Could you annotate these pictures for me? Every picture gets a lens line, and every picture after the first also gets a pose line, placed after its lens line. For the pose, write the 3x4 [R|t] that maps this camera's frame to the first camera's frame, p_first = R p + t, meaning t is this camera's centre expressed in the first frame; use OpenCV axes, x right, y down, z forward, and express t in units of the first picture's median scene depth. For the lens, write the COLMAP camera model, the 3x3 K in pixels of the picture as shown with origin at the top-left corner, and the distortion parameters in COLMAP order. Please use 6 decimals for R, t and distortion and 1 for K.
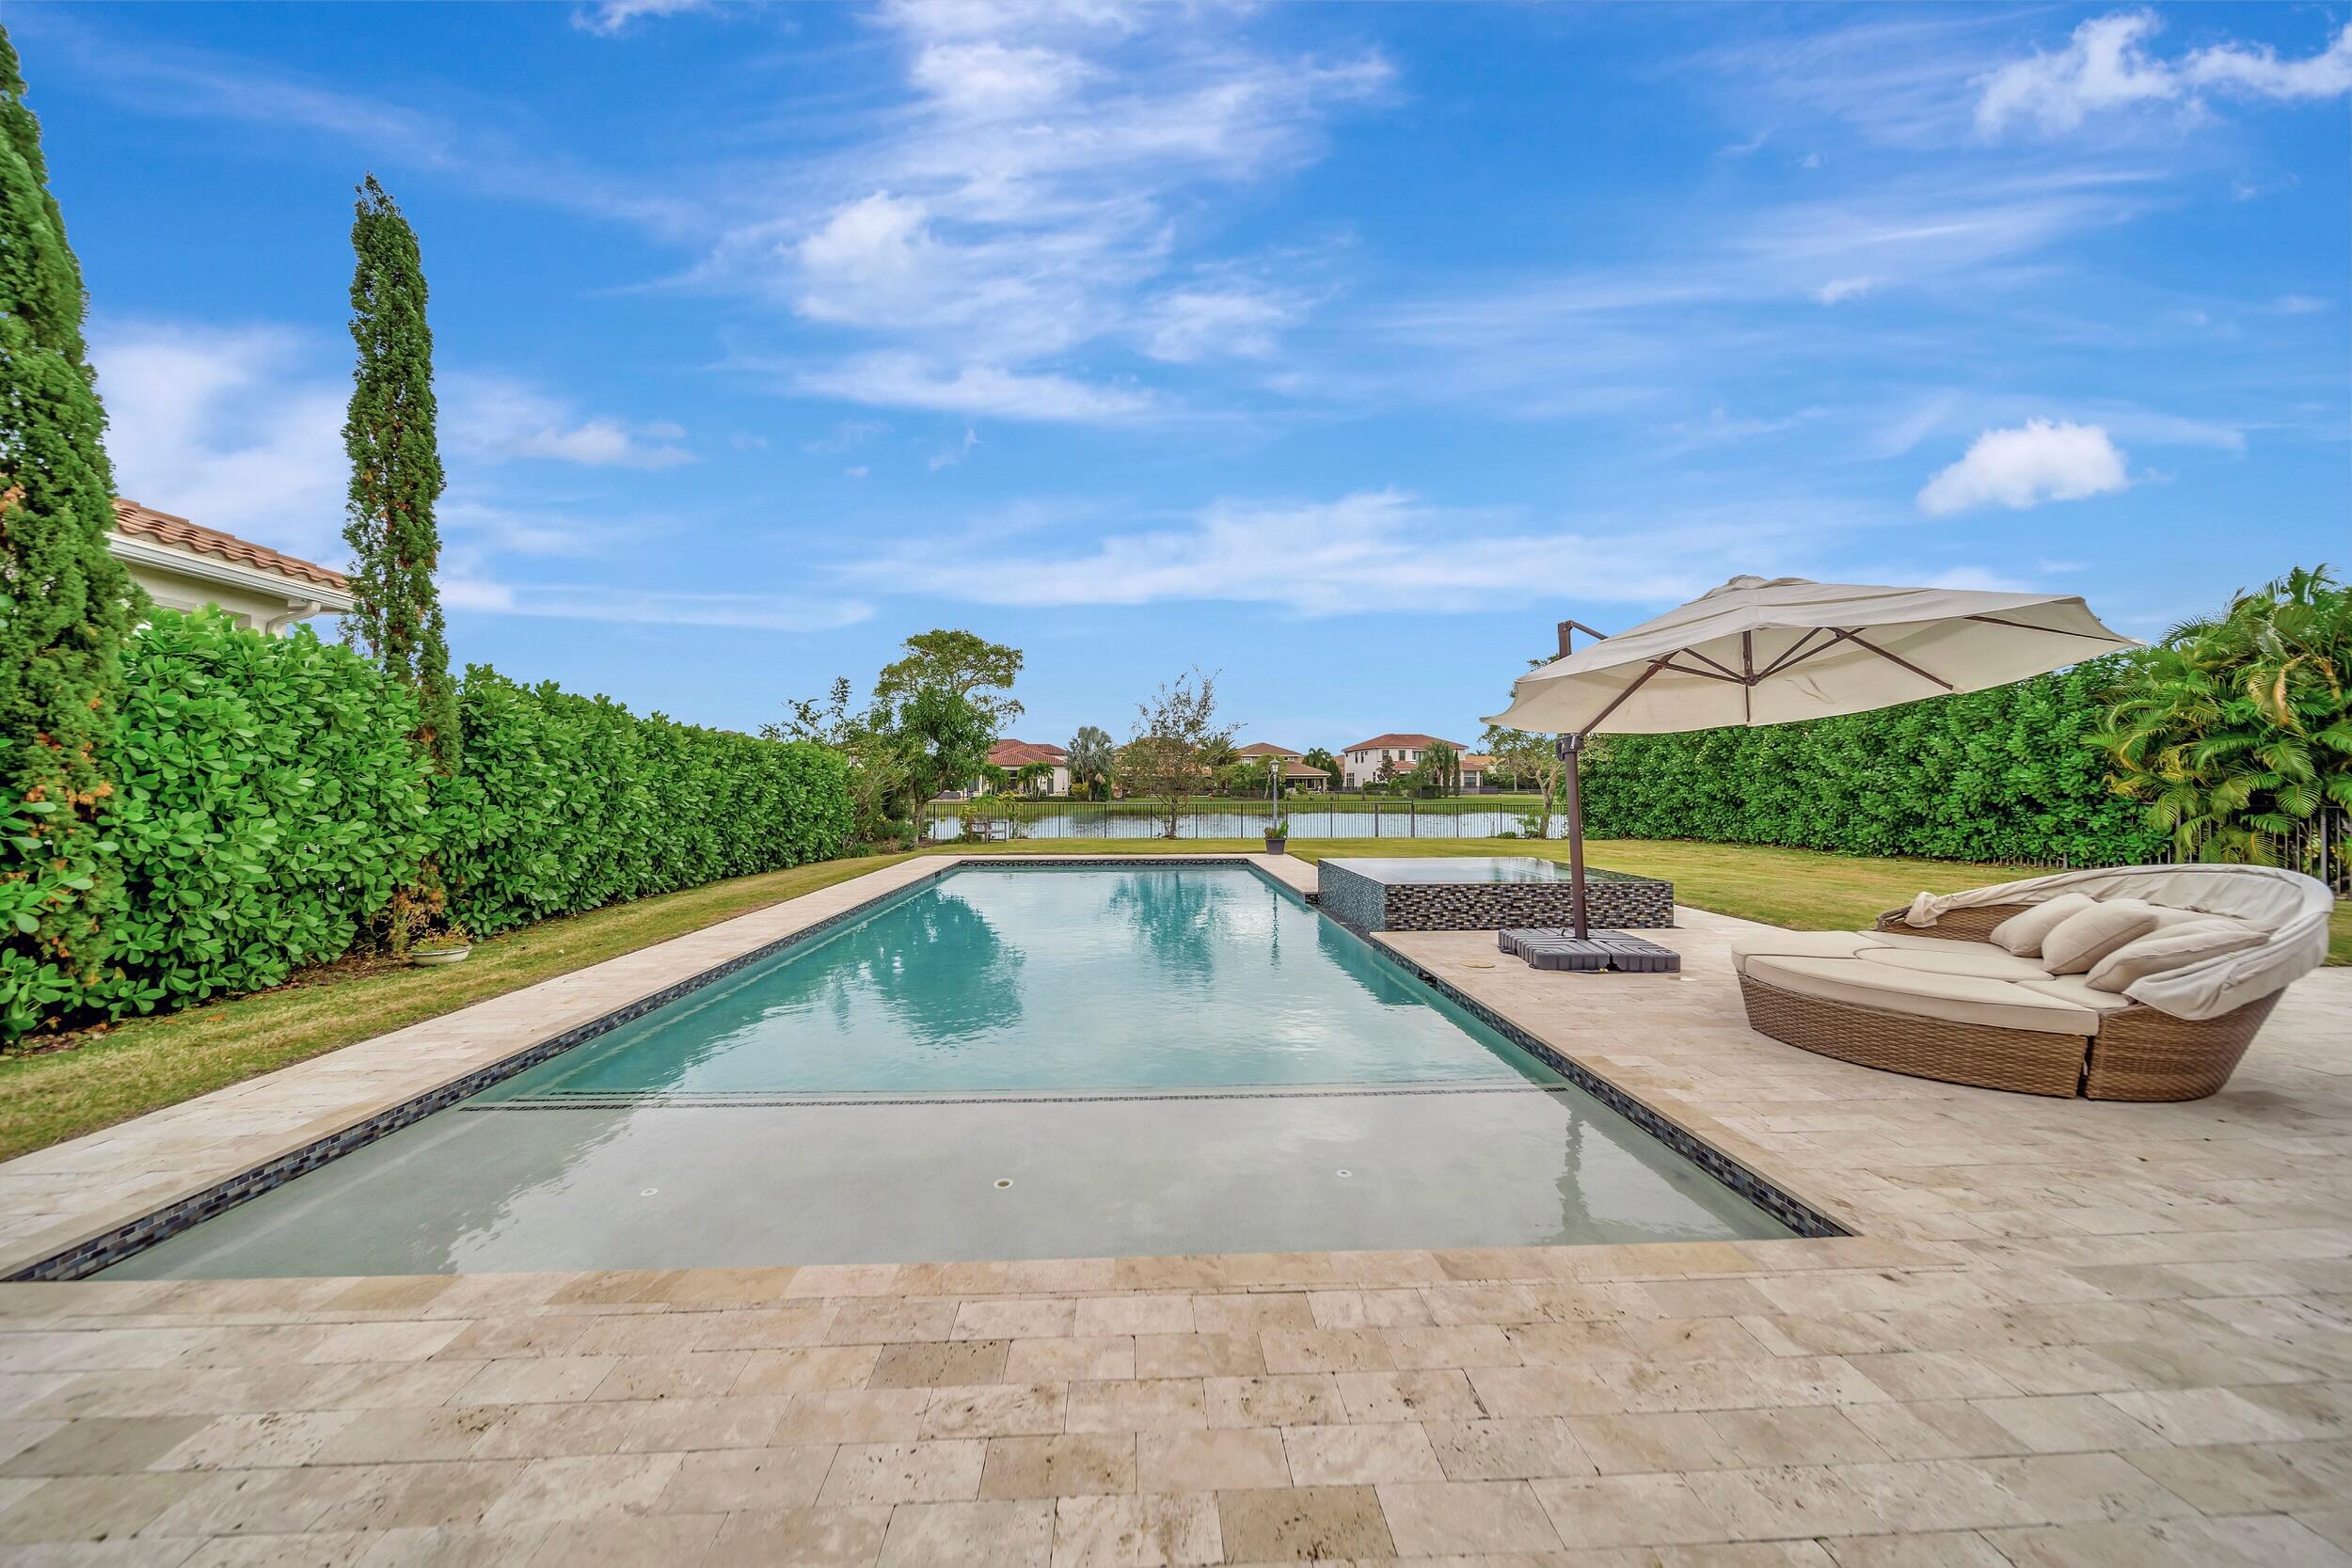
lens RADIAL K [[825.5, 0, 1174.2], [0, 825.5, 786.4], [0, 0, 1]] dist [-0.001650, -0.001057]
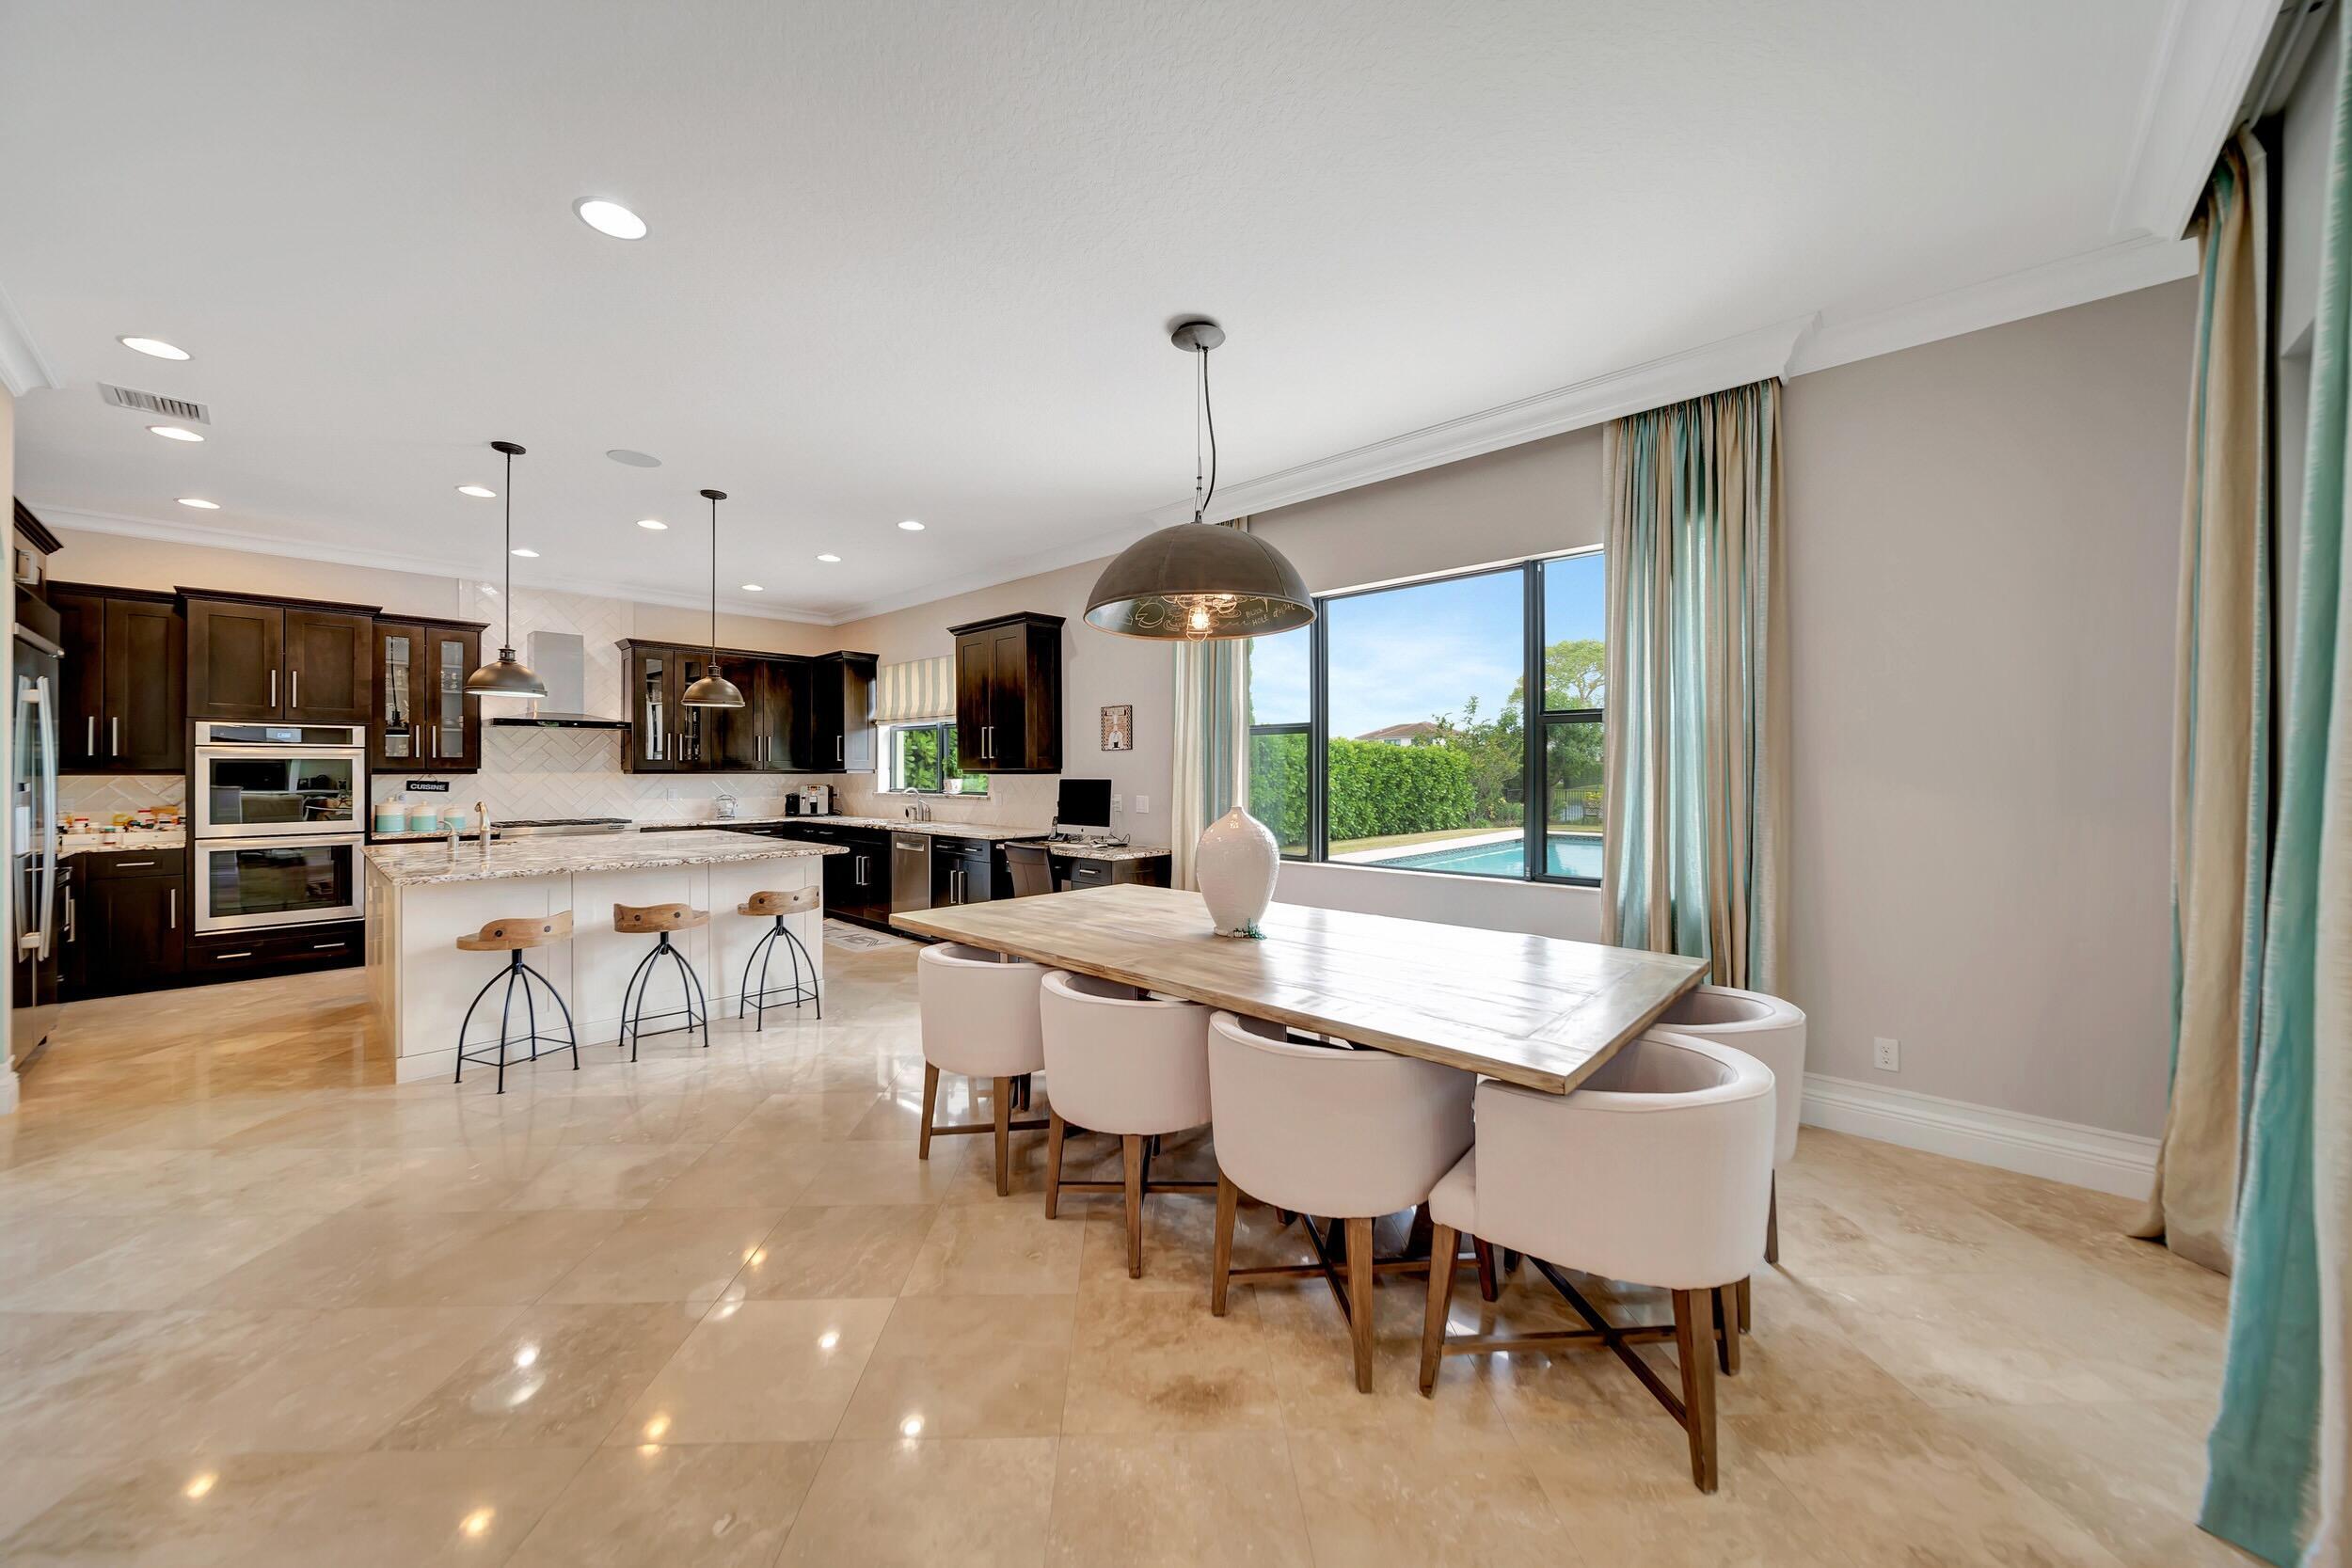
lens RADIAL K [[825.5, 0, 1172.0], [0, 825.5, 771.7], [0, 0, 1]] dist [-0.001650, -0.001057]
pose [[0.697305, 0.000252, -0.716774, 0.307897], [0.000434, 1.000000, 0.000773, -0.012191], [0.716774, -0.000850, 0.697305, -0.392181]]
